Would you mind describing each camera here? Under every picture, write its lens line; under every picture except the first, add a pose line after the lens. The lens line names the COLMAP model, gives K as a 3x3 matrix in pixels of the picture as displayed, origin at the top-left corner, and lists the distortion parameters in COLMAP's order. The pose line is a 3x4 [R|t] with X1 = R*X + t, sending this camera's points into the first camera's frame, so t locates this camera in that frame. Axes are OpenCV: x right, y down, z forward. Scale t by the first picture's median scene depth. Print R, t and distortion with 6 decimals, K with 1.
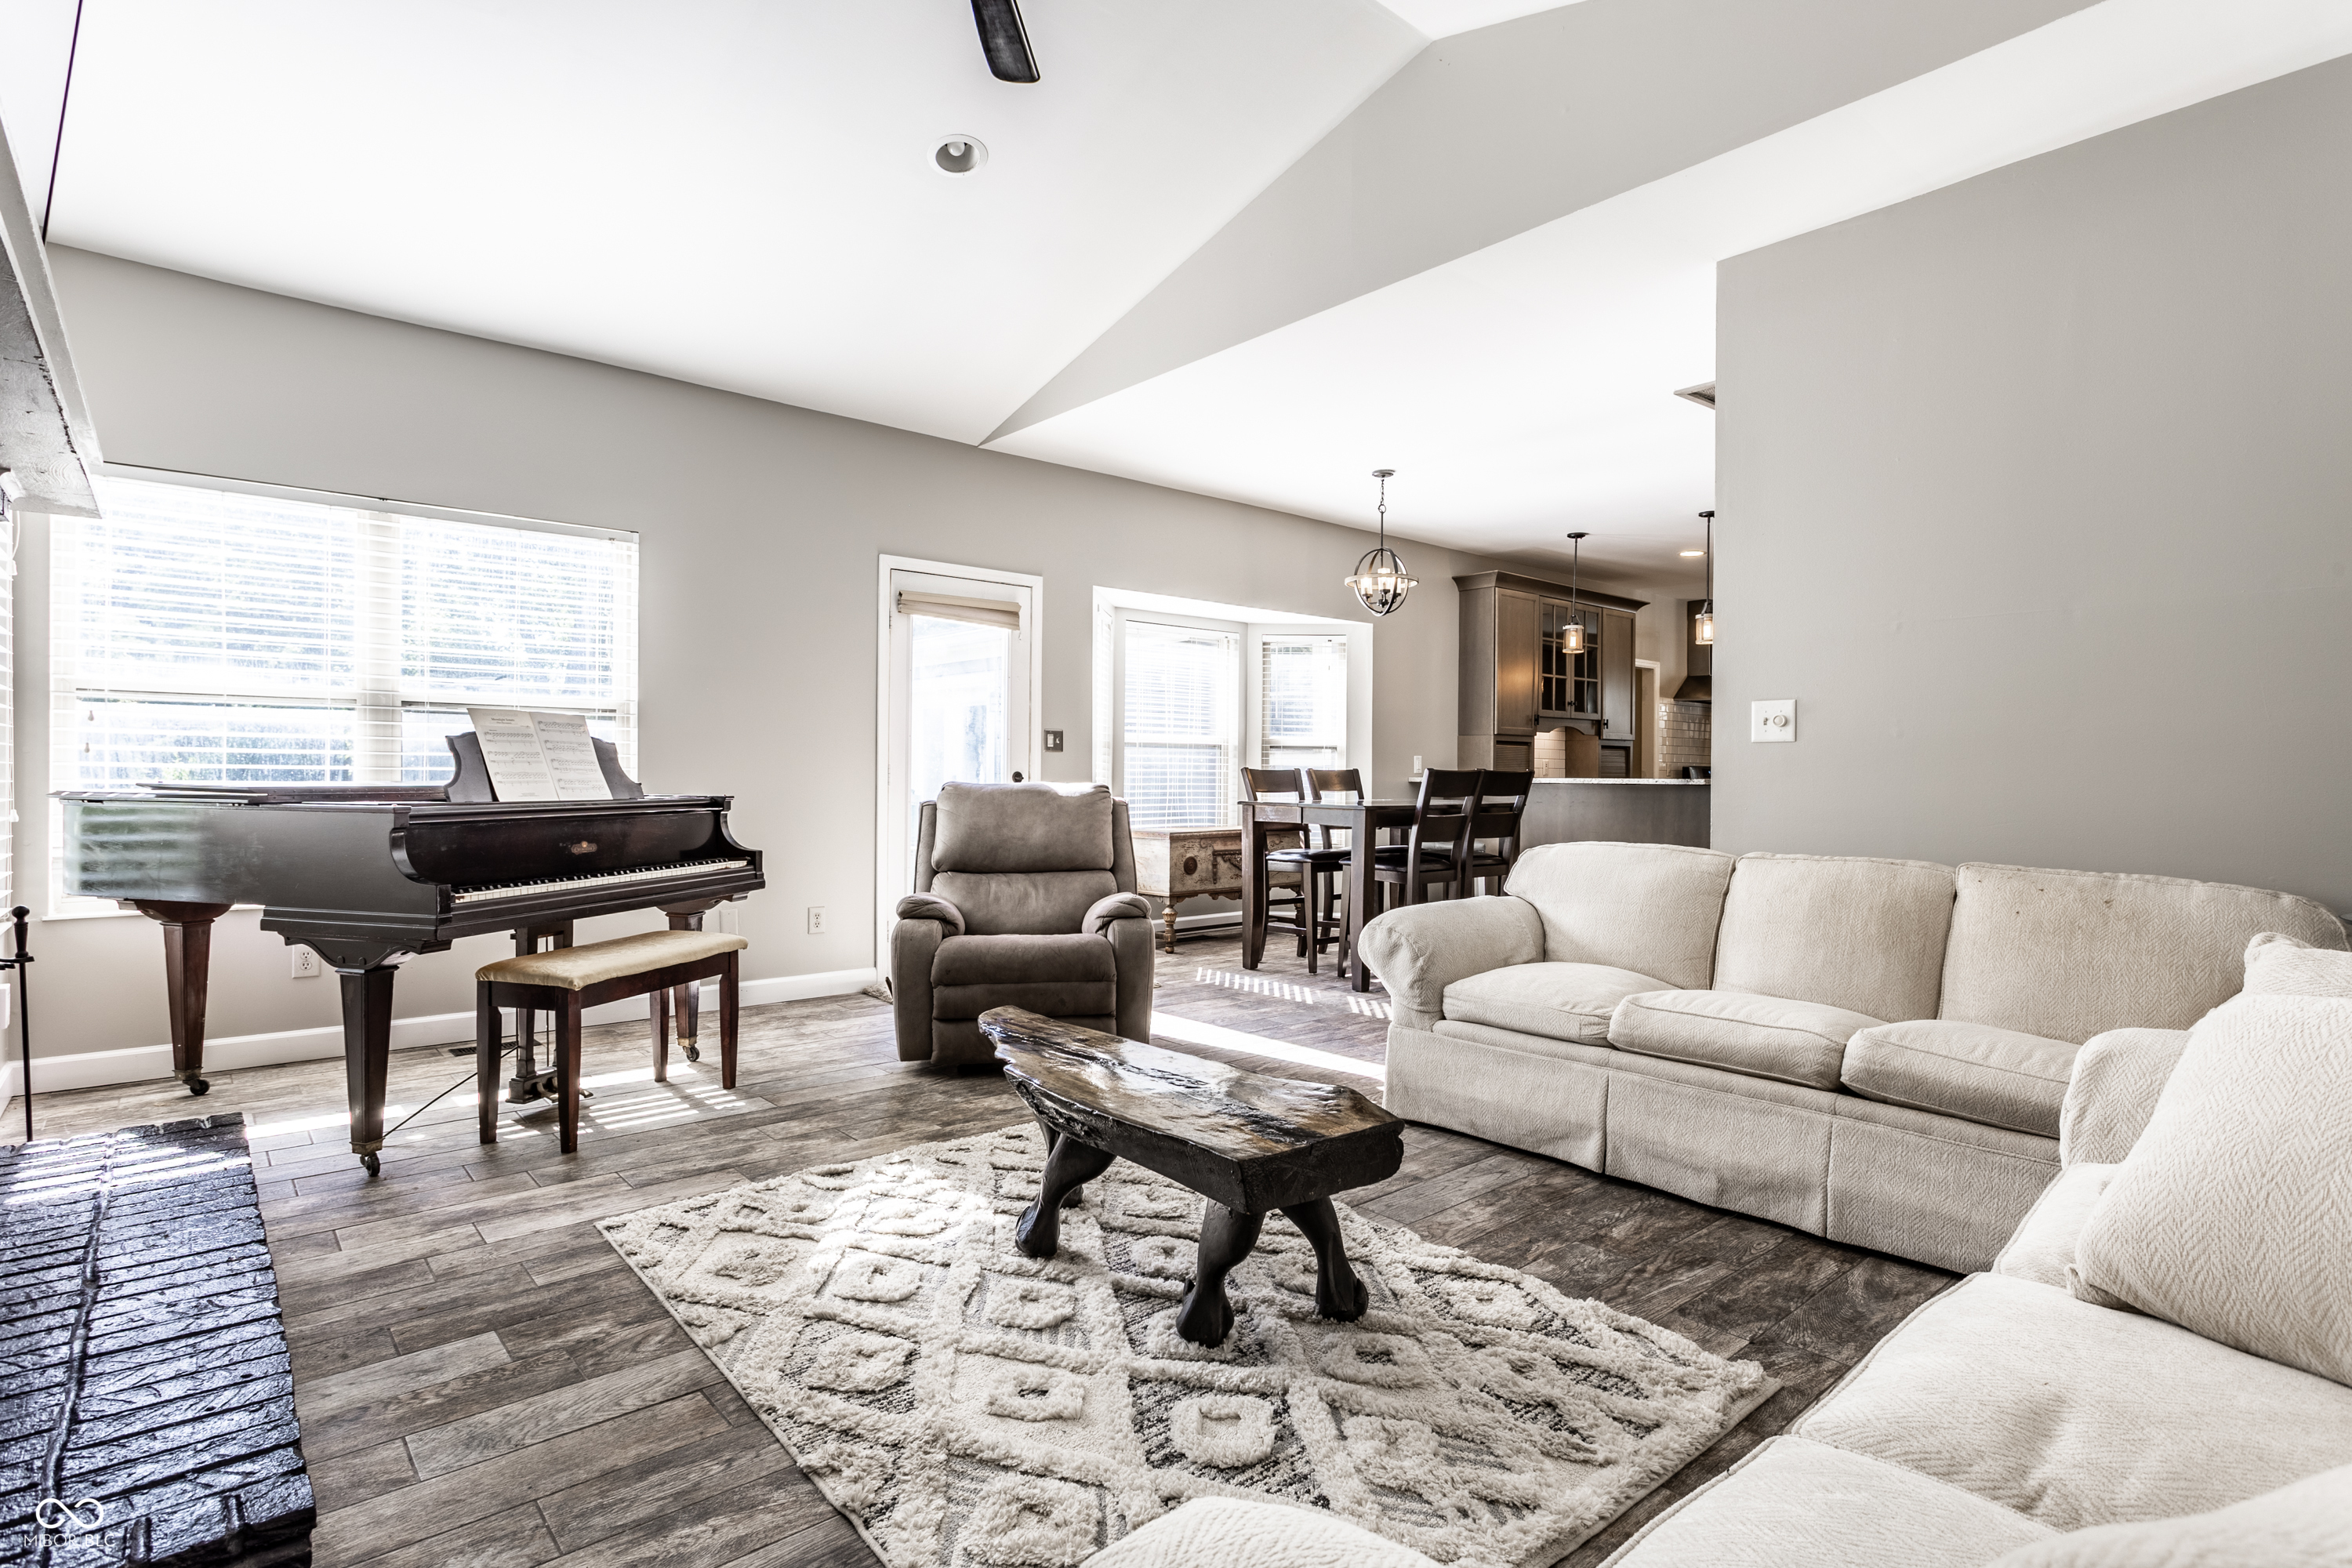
lens RADIAL K [[1175.7, 0, 1169.7], [0, 1175.7, 773.5], [0, 0, 1]] dist [-0.004195, -0.000206]
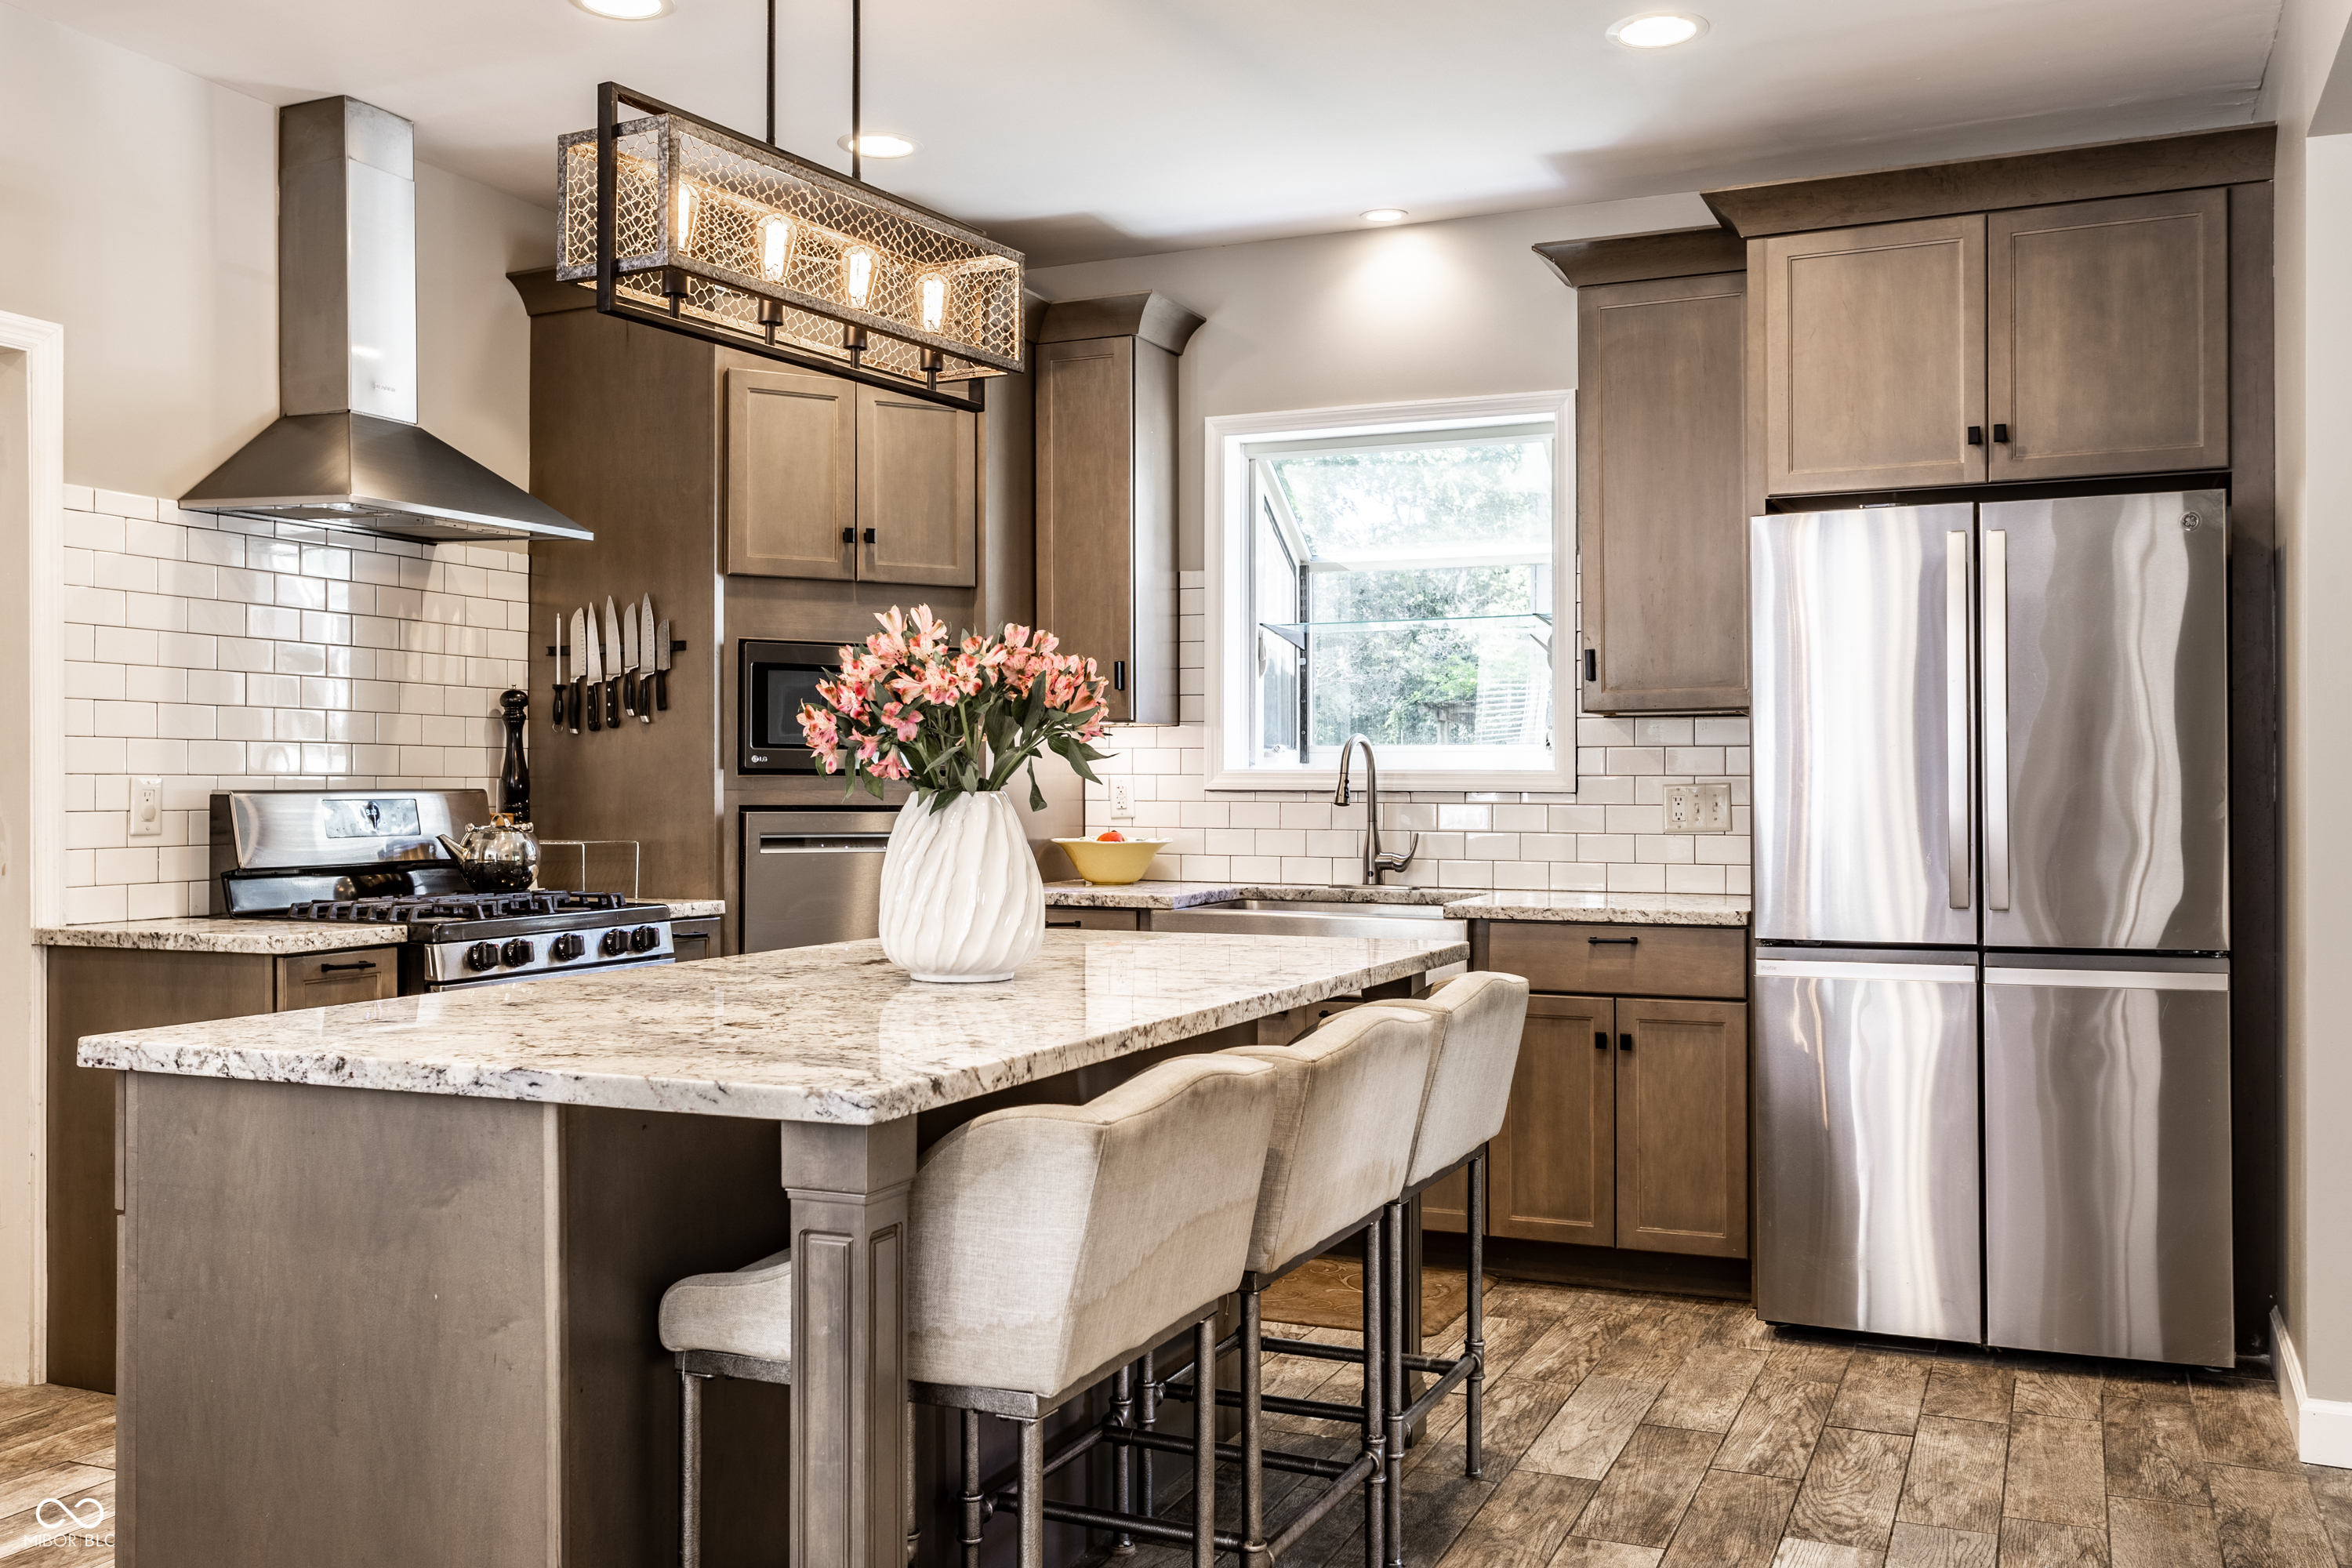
lens RADIAL K [[2017.6, 0, 1176.0], [0, 2017.6, 784.0], [0, 0, 1]] dist [0.001316, -0.003446]
pose [[0.901190, -0.007263, 0.433364, 0.724152], [0.005564, 0.999971, 0.005190, -0.014603], [-0.433390, -0.002266, 0.901204, 0.926832]]
